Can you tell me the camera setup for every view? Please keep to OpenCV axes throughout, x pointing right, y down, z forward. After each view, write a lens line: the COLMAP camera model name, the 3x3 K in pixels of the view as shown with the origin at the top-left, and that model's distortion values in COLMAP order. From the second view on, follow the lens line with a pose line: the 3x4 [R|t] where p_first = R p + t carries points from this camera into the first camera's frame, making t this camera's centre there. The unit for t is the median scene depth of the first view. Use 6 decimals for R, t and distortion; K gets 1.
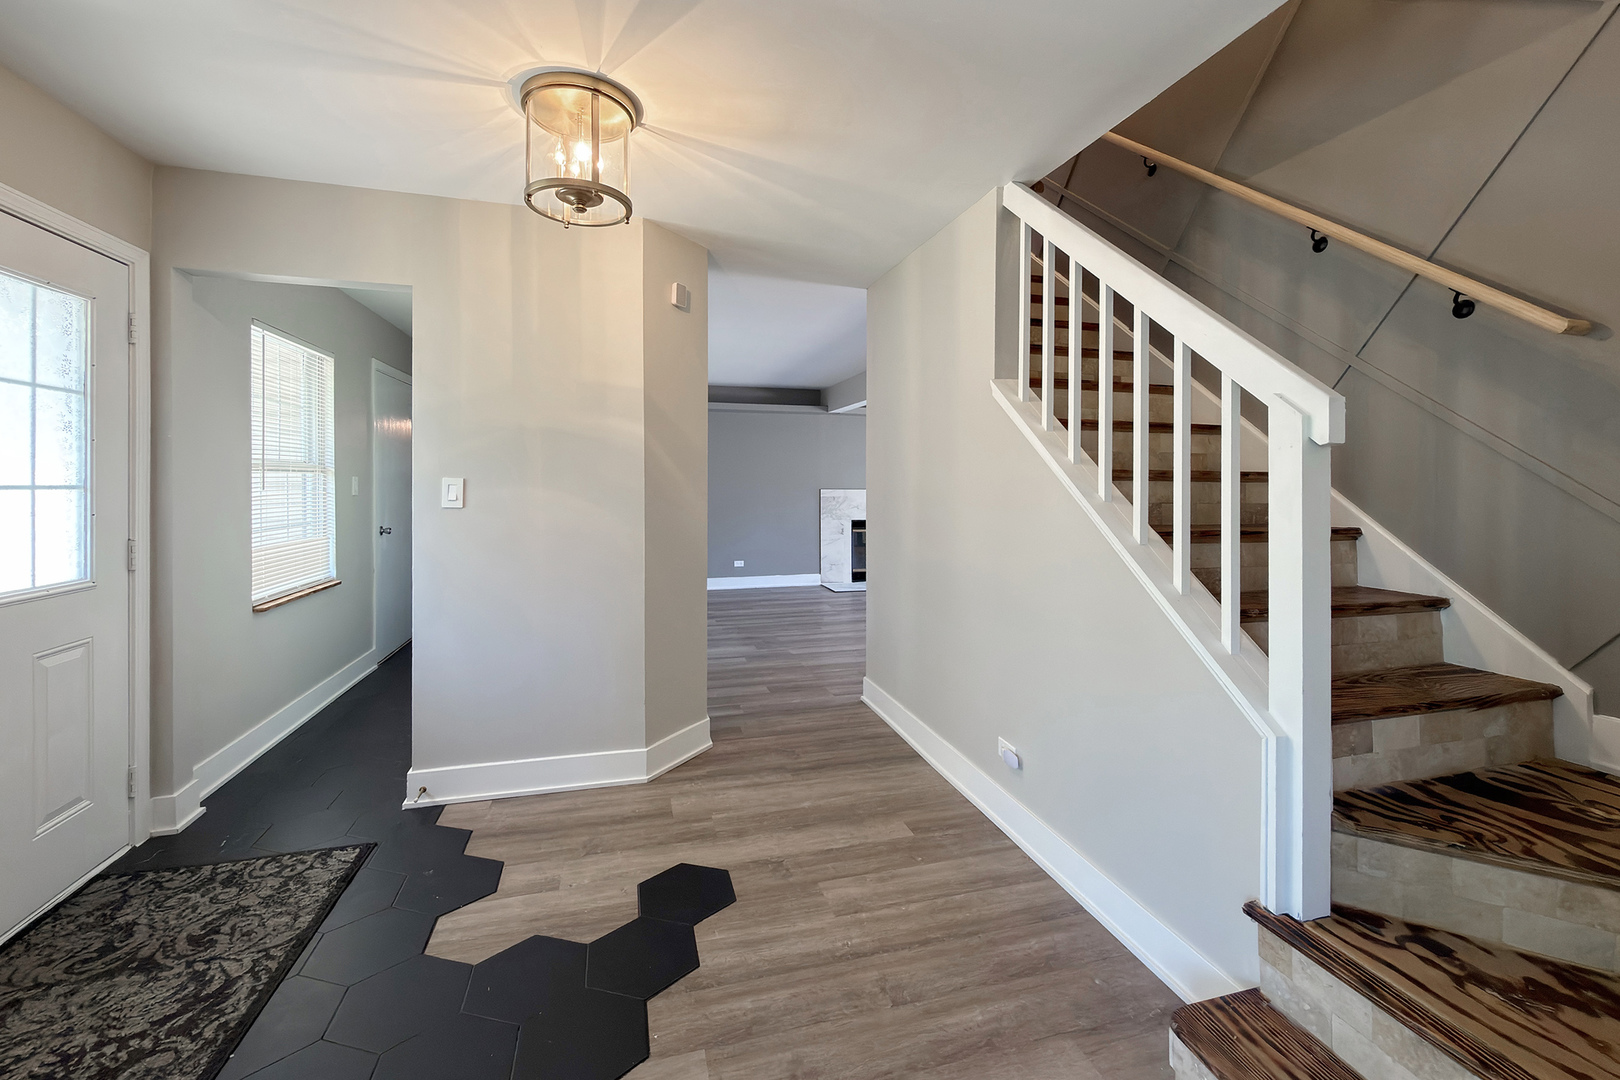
lens RADIAL K [[661.5, 0, 802.6], [0, 661.5, 485.6], [0, 0, 1]] dist [0.000854, -0.000151]
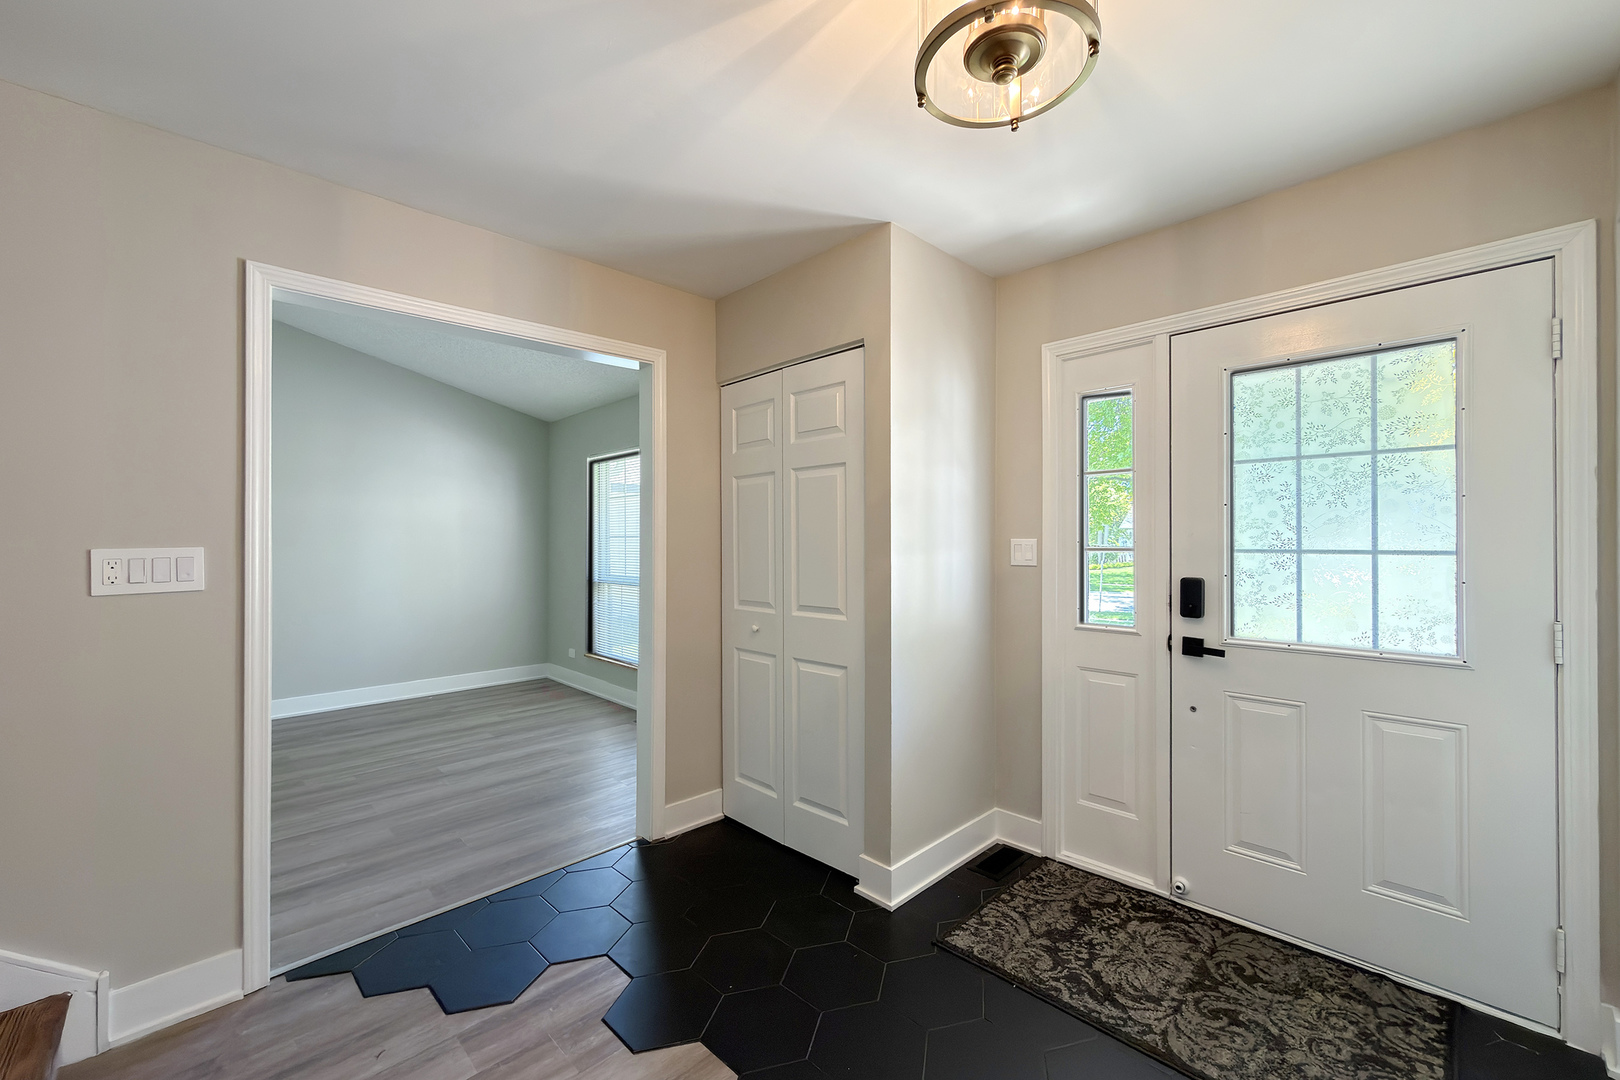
lens RADIAL K [[661.5, 0, 817.5], [0, 661.5, 538.6], [0, 0, 1]] dist [0.000854, -0.000151]
pose [[-0.869018, 0.001527, -0.494778, 0.101758], [0.001538, 0.999999, 0.000386, -0.021243], [0.494778, -0.000425, -0.869019, 1.587483]]
